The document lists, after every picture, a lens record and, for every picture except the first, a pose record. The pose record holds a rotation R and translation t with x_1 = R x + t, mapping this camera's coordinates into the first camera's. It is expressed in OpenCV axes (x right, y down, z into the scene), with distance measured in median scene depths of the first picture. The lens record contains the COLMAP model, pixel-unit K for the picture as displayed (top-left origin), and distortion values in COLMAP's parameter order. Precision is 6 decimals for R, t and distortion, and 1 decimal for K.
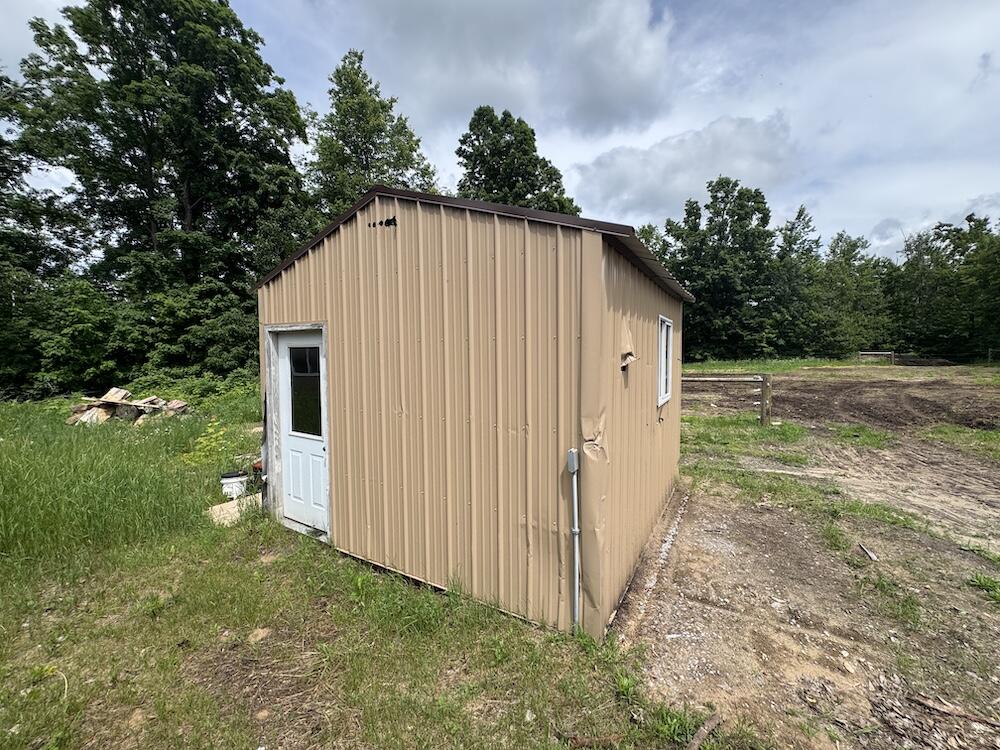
lens RADIAL K [[400.6, 0, 503.2], [0, 400.6, 373.4], [0, 0, 1]] dist [-0.002451, 0.000008]
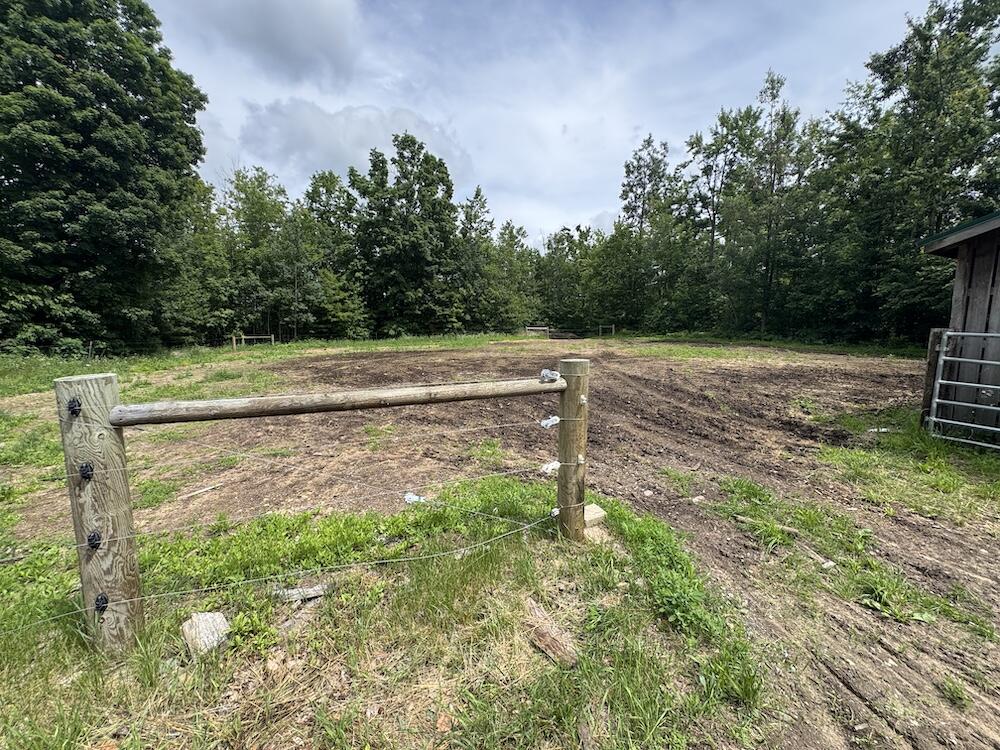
lens RADIAL K [[400.6, 0, 498.5], [0, 400.6, 374.6], [0, 0, 1]] dist [-0.002451, 0.000008]
pose [[0.761818, -0.068383, 0.644172, 0.083226], [0.030262, 0.997084, 0.070058, -0.002504], [-0.647084, -0.033877, 0.761666, 0.158001]]
